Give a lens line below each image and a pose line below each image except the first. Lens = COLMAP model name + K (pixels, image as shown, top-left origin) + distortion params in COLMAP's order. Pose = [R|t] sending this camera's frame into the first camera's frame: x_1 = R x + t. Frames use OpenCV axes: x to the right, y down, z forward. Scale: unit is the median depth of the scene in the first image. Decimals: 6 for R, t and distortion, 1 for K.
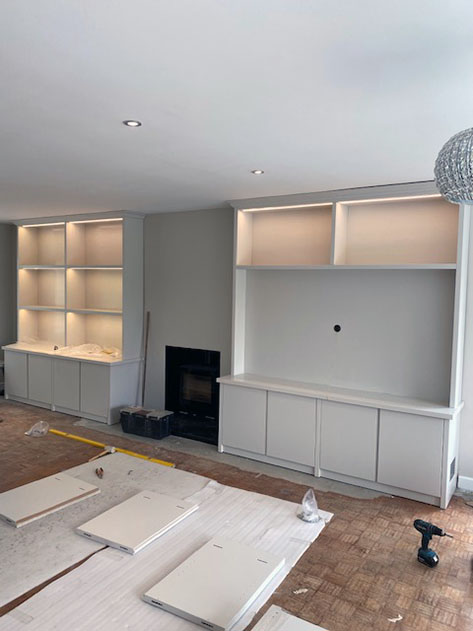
lens RADIAL K [[483.0, 0, 246.2], [0, 483.0, 307.3], [0, 0, 1]] dist [0.007759, 0.003012]
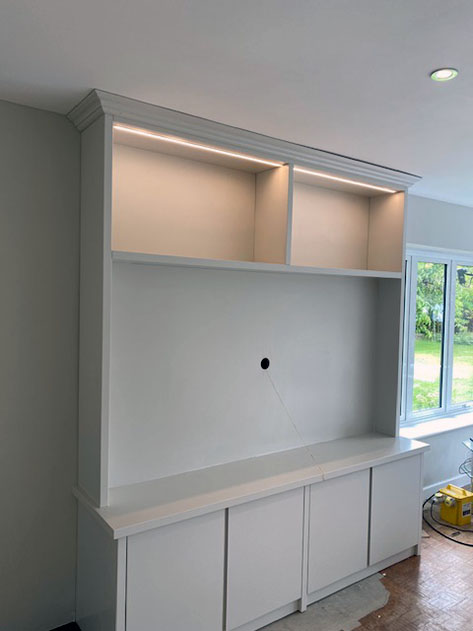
lens RADIAL K [[483.3, 0, 236.5], [0, 483.3, 315.5], [0, 0, 1]] dist [0.005293, 0.000393]
pose [[0.375925, -0.050051, 0.925298, -0.376552], [0.029835, 0.998676, 0.041899, -0.044978], [-0.926170, 0.011855, 0.376920, 0.733292]]
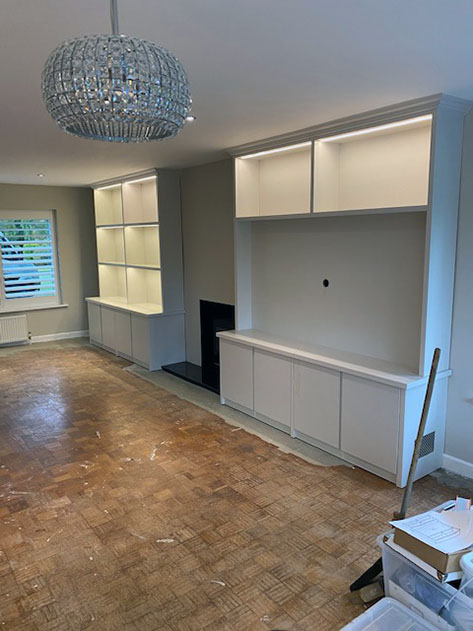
lens RADIAL K [[483.3, 0, 236.5], [0, 483.3, 315.5], [0, 0, 1]] dist [0.005293, 0.000393]
pose [[0.934870, 0.023266, -0.354228, 0.328736], [0.018285, 0.993369, 0.113502, -0.001656], [0.354520, -0.112587, 0.928246, 0.082674]]
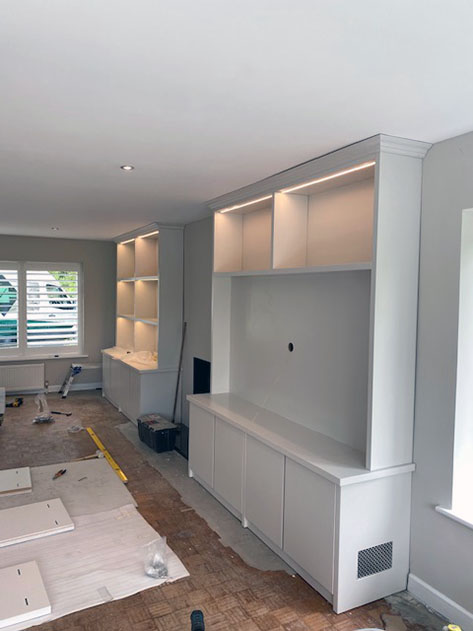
lens RADIAL K [[488.3, 0, 233.9], [0, 488.3, 308.5], [0, 0, 1]] dist [0.002449, 0.000073]
pose [[0.863461, 0.009460, -0.504327, 0.476520], [-0.019509, 0.999702, -0.014649, -0.006668], [0.504038, 0.022487, 0.863389, 0.232515]]
